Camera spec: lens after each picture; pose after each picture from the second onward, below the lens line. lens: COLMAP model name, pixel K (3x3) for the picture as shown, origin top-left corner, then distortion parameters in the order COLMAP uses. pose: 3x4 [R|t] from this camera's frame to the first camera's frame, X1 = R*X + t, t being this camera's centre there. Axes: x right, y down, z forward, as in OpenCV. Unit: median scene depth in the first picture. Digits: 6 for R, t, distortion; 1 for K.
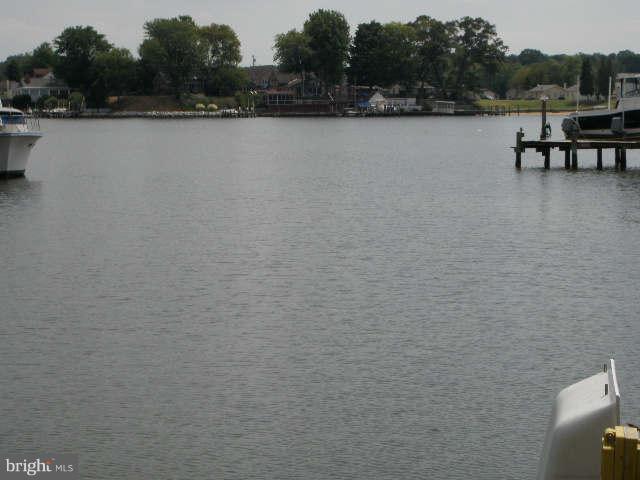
lens RADIAL K [[1395.8, 0, 320.0], [0, 1395.8, 240.0], [0, 0, 1]] dist [0.014698, 0.151876]
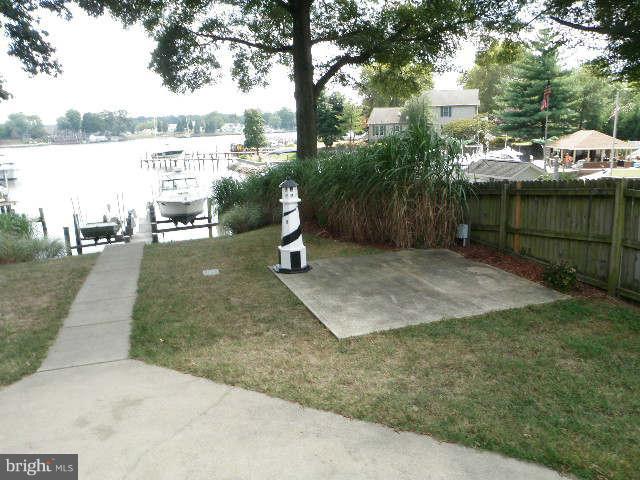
lens RADIAL K [[517.8, 0, 320.0], [0, 517.8, 240.0], [0, 0, 1]] dist [-0.130347, 0.104918]
pose [[0.887862, -0.121247, 0.443847, -0.035494], [0.060288, 0.986994, 0.149022, -0.011550], [-0.456143, -0.105553, 0.883624, -0.251063]]
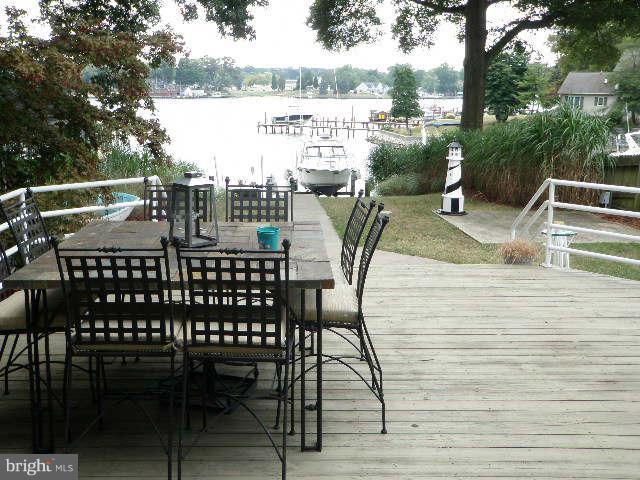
lens RADIAL K [[752.9, 0, 302.2], [0, 752.9, 238.6], [0, 0, 1]] dist [-0.045479, 0.024627]
pose [[0.973597, -0.029207, 0.226395, -0.068039], [0.001017, 0.992326, 0.123648, -0.008409], [-0.228269, -0.120153, 0.966155, -0.318640]]
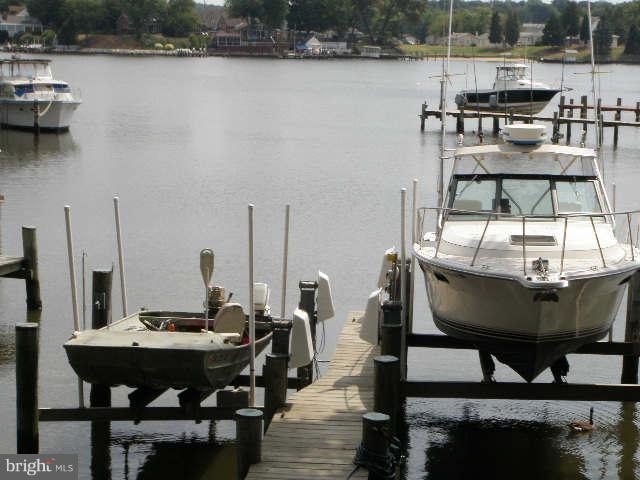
lens RADIAL K [[1395.8, 0, 320.0], [0, 1395.8, 240.0], [0, 0, 1]] dist [0.014698, 0.151876]
pose [[0.998264, 0.019188, 0.055691, -0.014414], [-0.022587, 0.997878, 0.061062, -0.009617], [-0.054401, -0.062214, 0.996579, -0.155832]]
